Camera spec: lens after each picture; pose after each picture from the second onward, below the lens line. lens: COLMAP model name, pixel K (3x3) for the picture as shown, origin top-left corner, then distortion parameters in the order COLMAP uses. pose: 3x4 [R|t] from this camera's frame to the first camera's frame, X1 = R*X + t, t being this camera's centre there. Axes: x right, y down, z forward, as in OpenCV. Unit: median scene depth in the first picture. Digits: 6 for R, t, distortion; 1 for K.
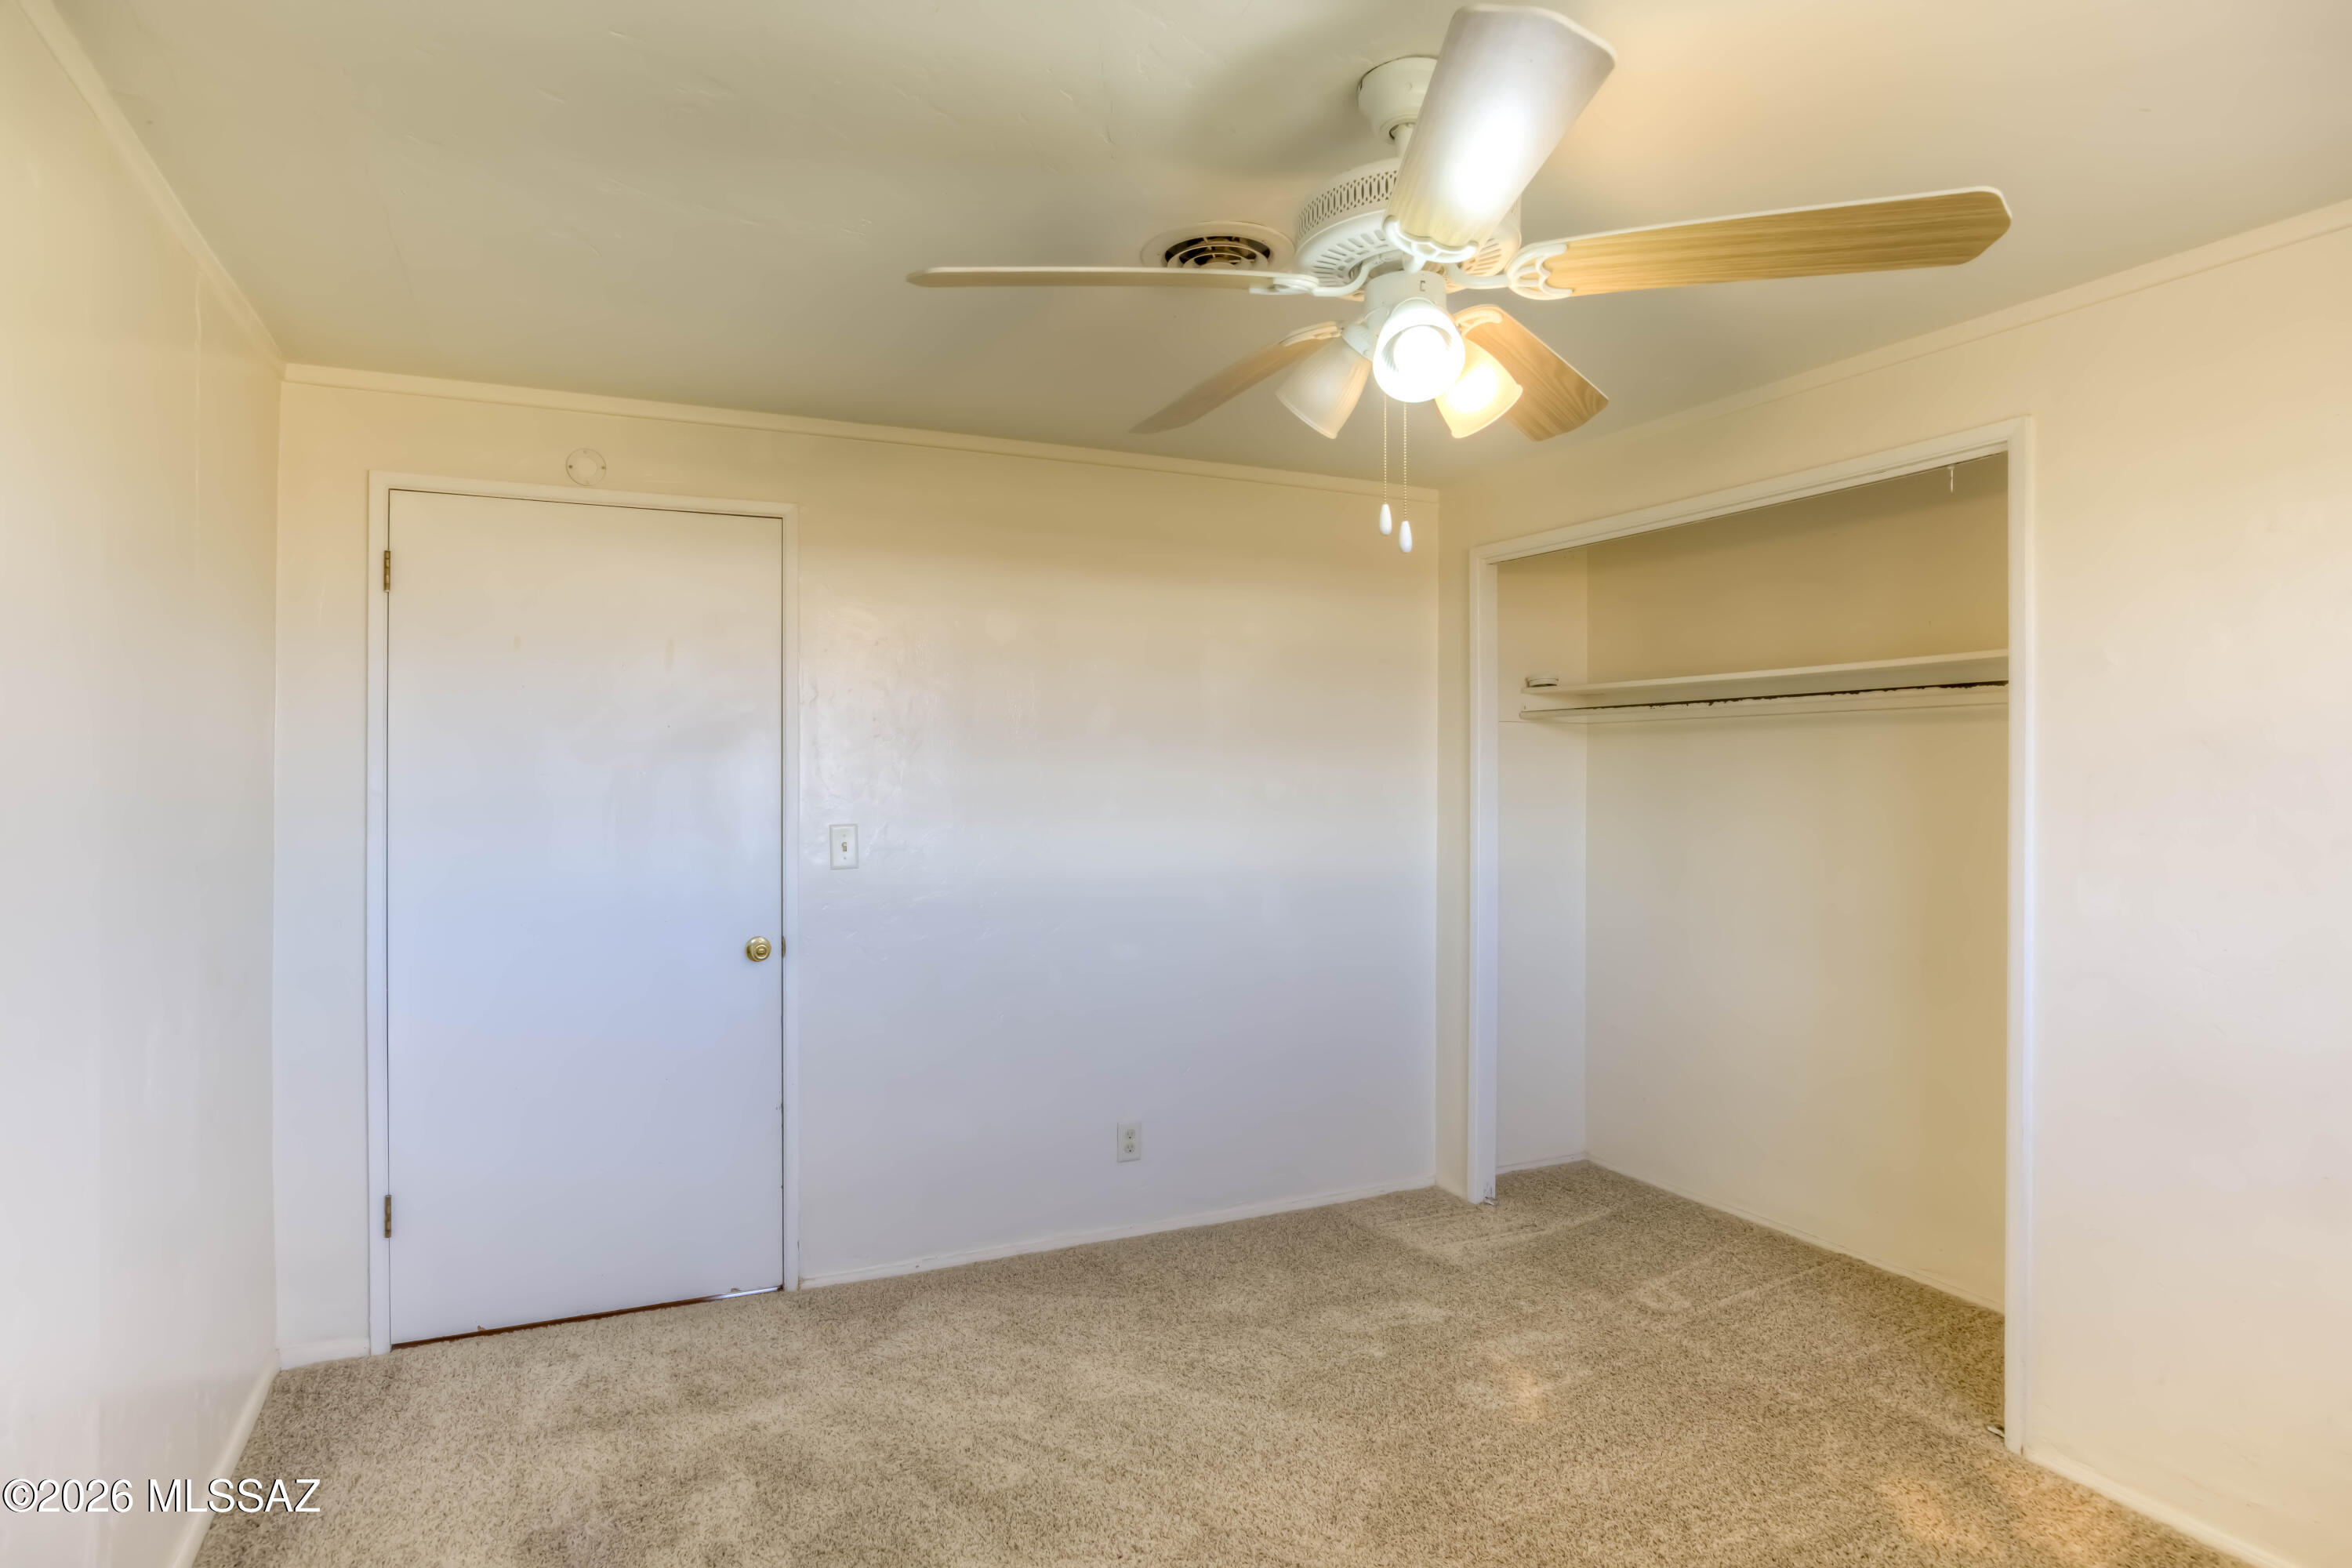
lens RADIAL K [[1233.3, 0, 1169.3], [0, 1233.3, 767.7], [0, 0, 1]] dist [0.000635, 0.000249]
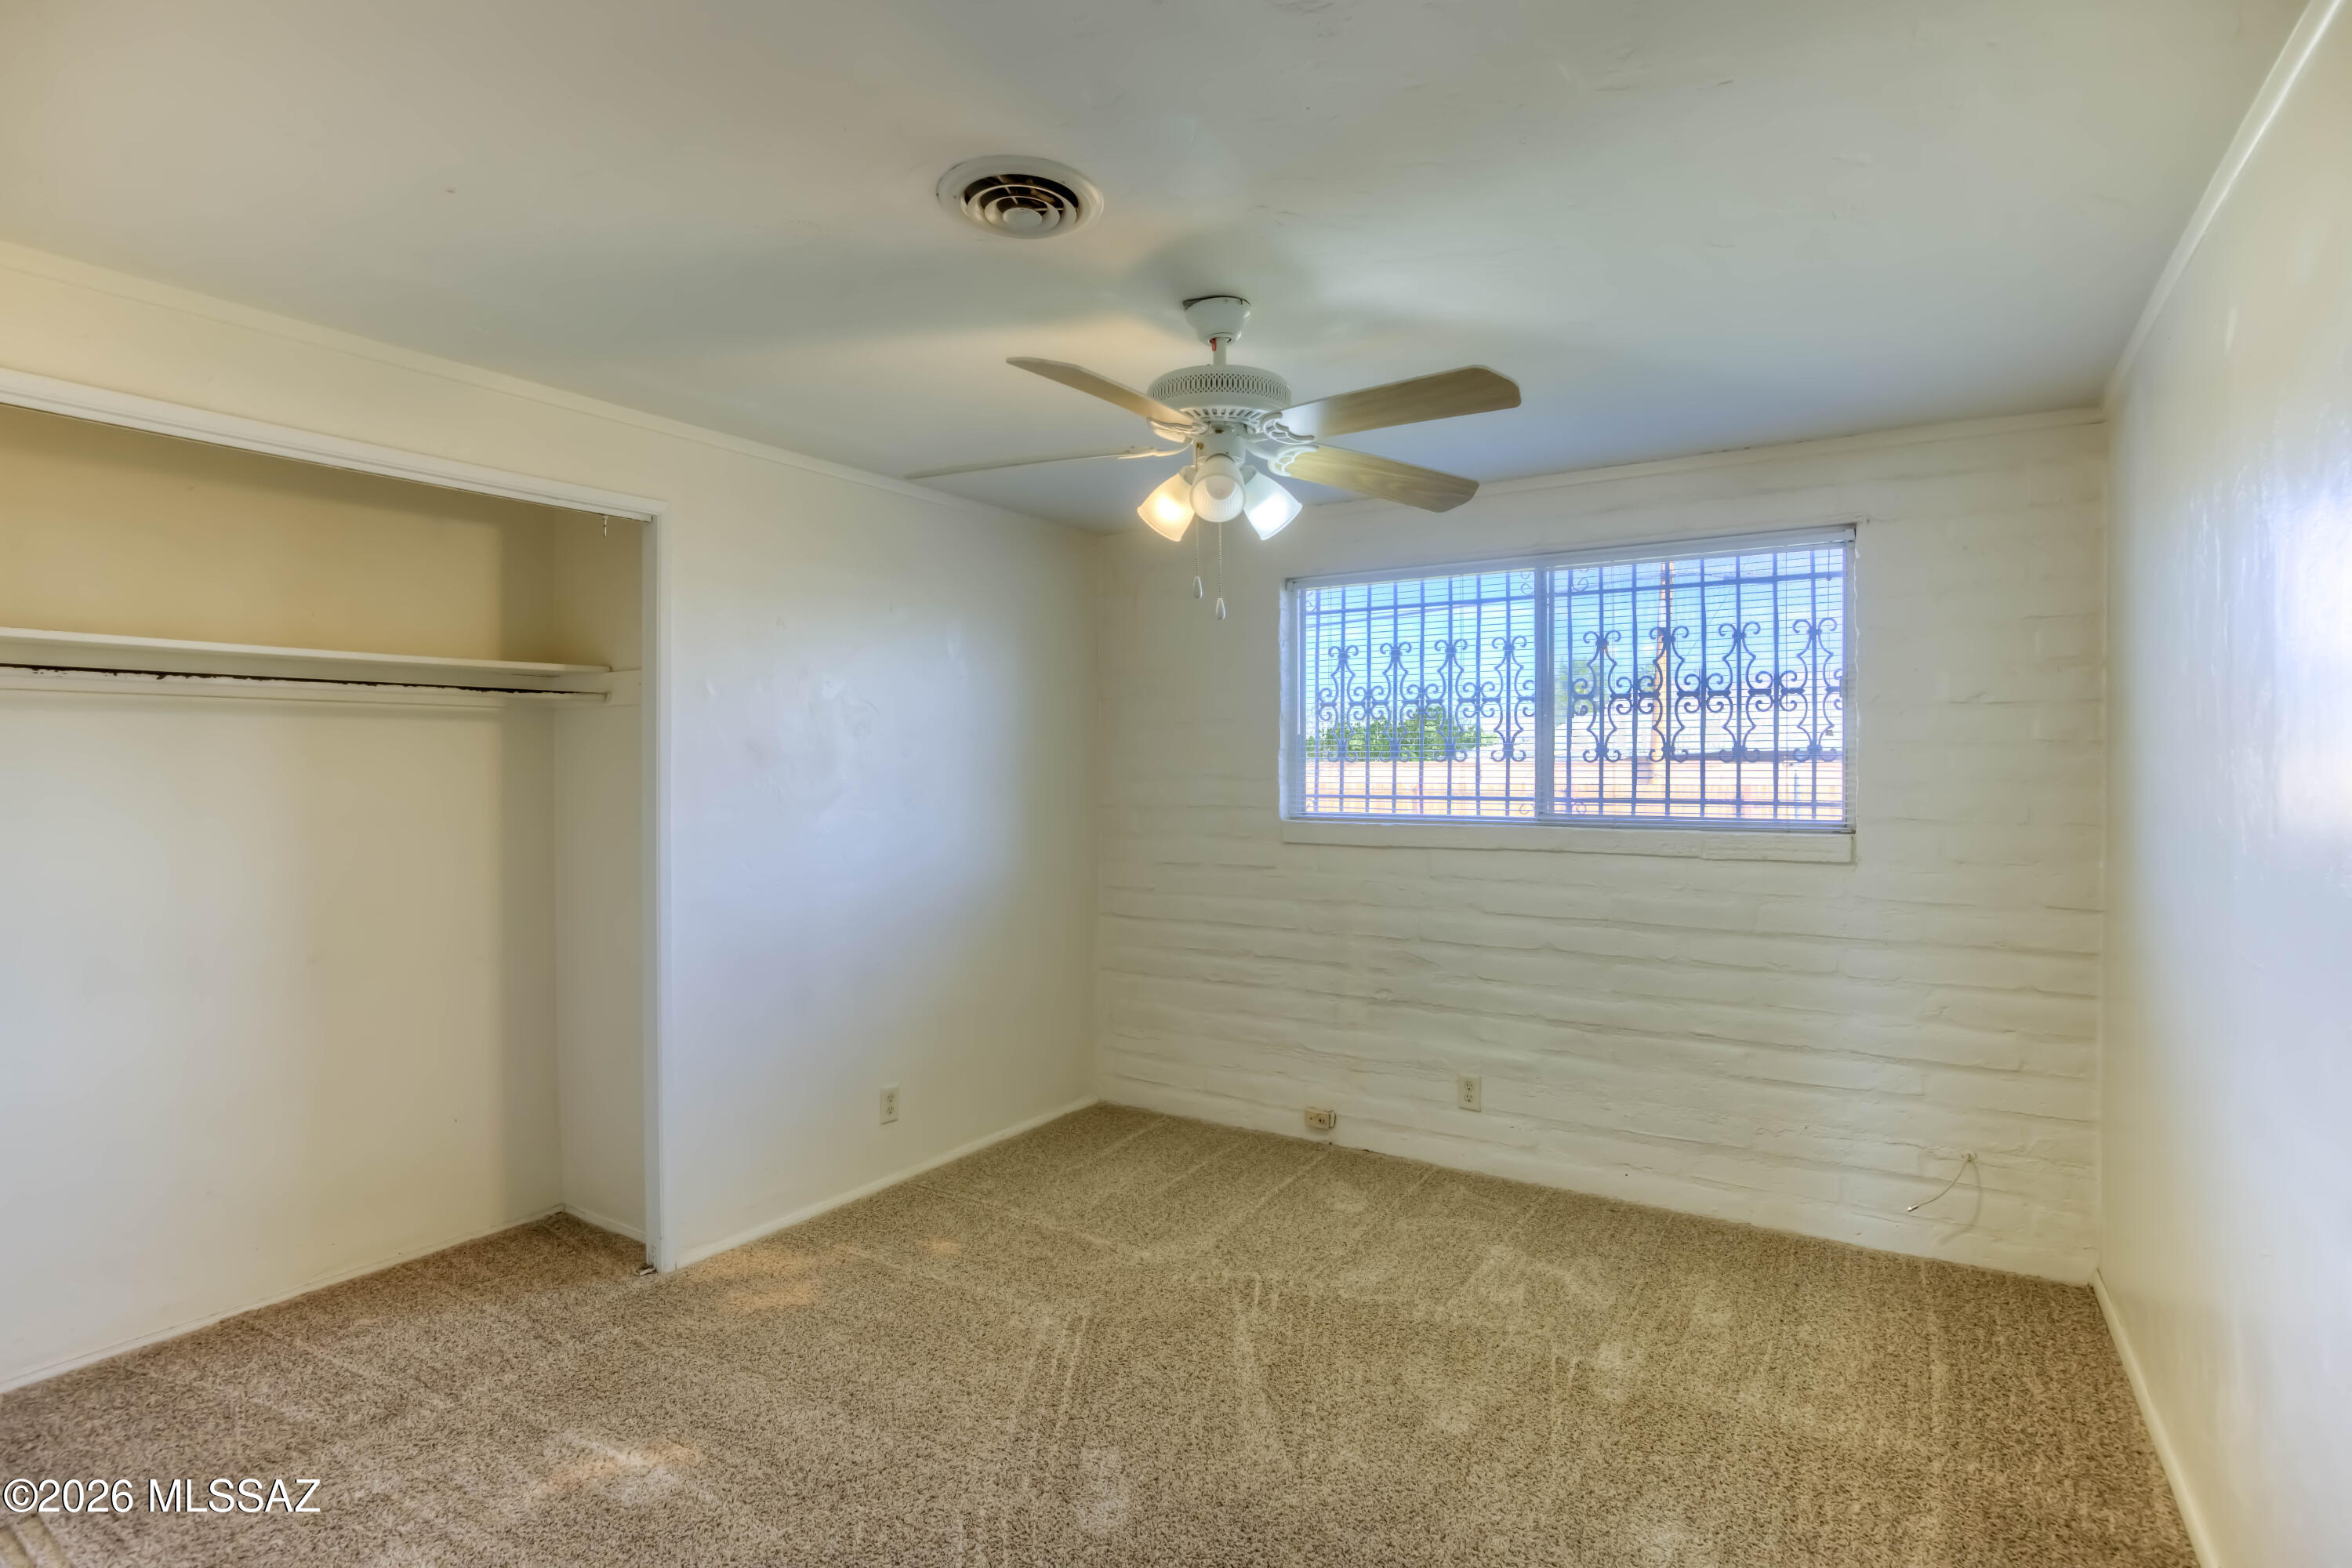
lens RADIAL K [[1233.3, 0, 1169.3], [0, 1233.3, 767.7], [0, 0, 1]] dist [0.000635, 0.000249]
pose [[-0.478897, -0.004040, 0.877862, -0.604818], [-0.004972, 0.999986, 0.001890, -0.000484], [-0.877857, -0.003460, -0.478910, 0.935941]]
